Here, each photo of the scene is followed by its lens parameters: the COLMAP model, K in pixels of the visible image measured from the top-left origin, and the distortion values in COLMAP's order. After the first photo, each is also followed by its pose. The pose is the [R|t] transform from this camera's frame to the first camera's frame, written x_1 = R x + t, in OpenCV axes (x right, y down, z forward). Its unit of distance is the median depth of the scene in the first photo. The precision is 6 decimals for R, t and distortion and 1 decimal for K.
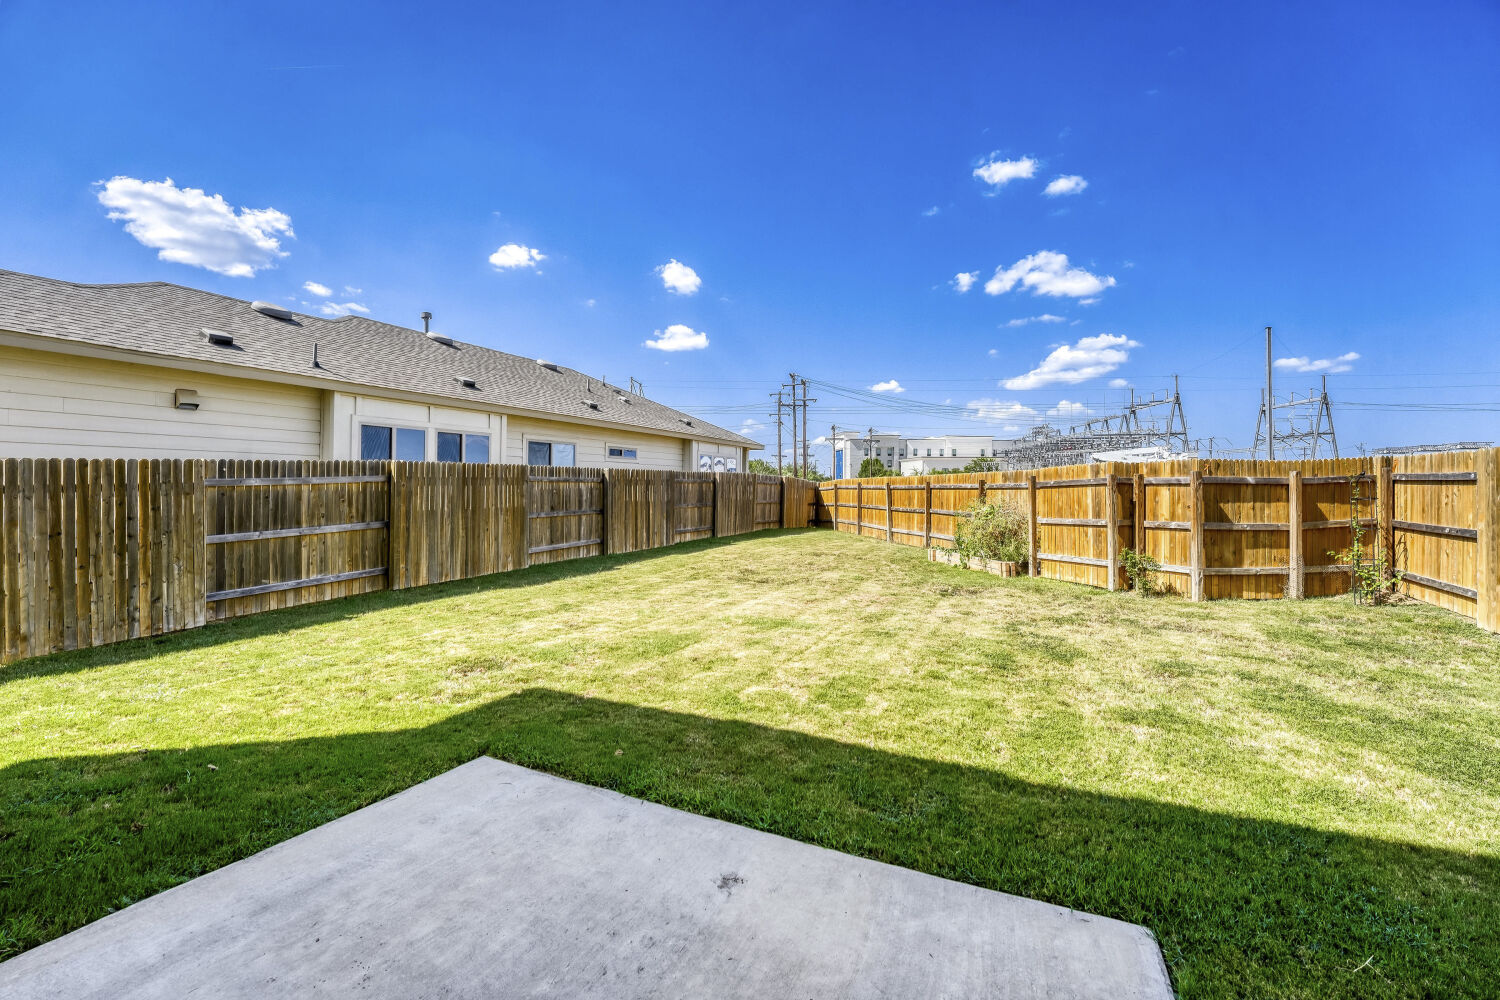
lens RADIAL K [[602.8, 0, 758.2], [0, 602.8, 481.0], [0, 0, 1]] dist [-0.006700, 0.000187]
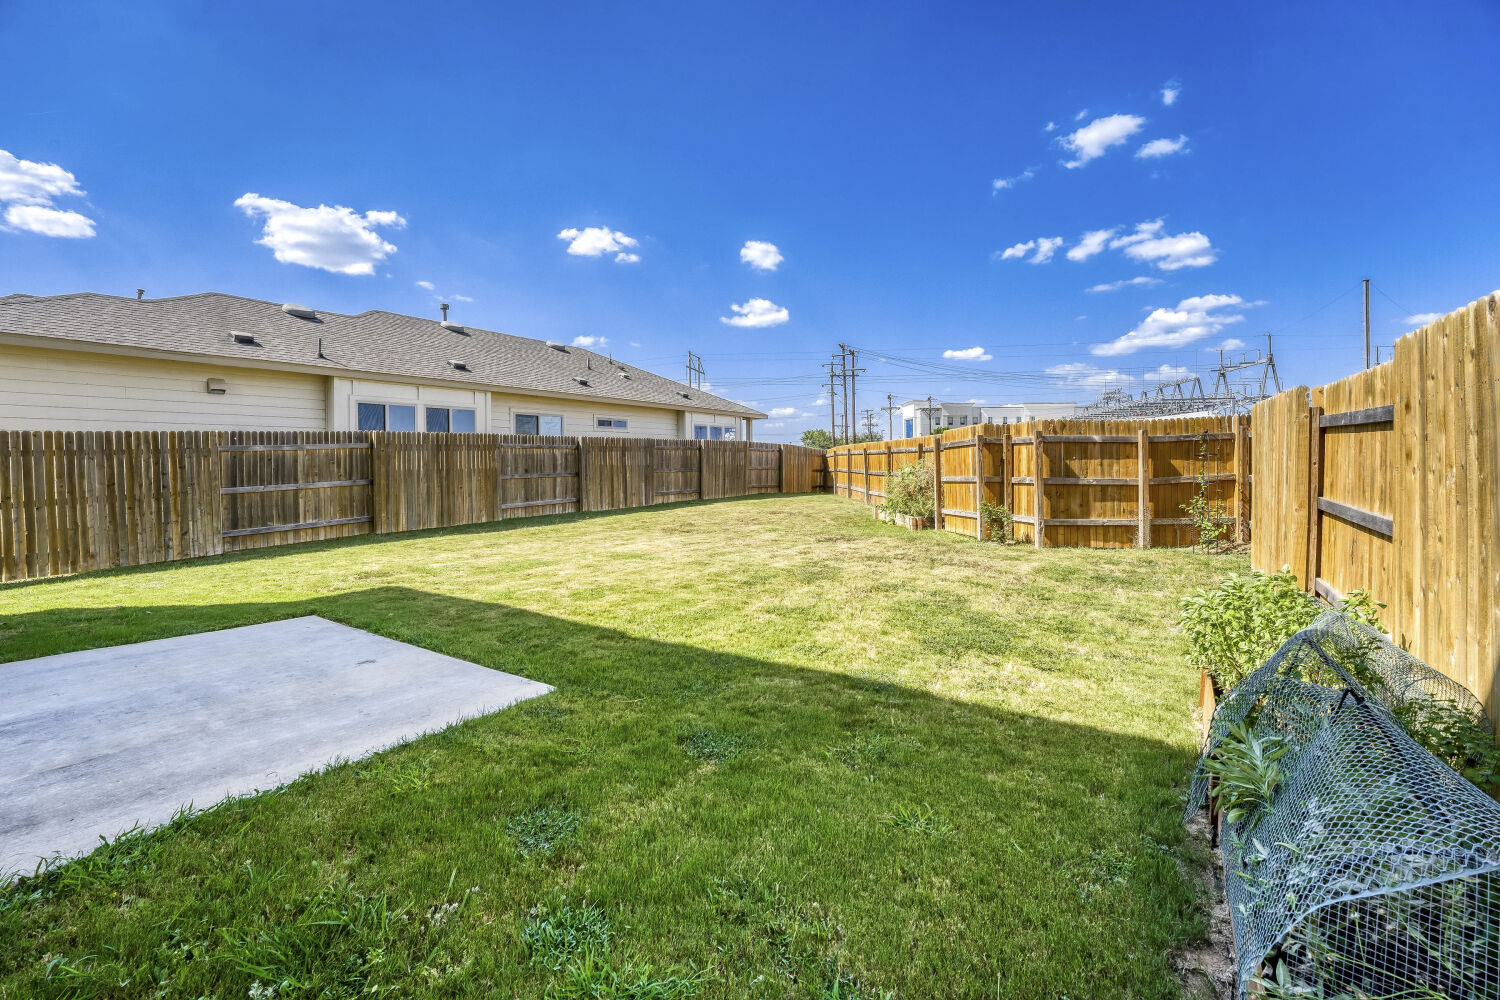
lens RADIAL K [[602.8, 0, 775.2], [0, 602.8, 467.8], [0, 0, 1]] dist [-0.009887, -0.000017]
pose [[0.994166, -0.006036, -0.107693, 0.343640], [0.008837, 0.999635, 0.025549, 0.017480], [0.107499, -0.026351, 0.993856, -0.148504]]
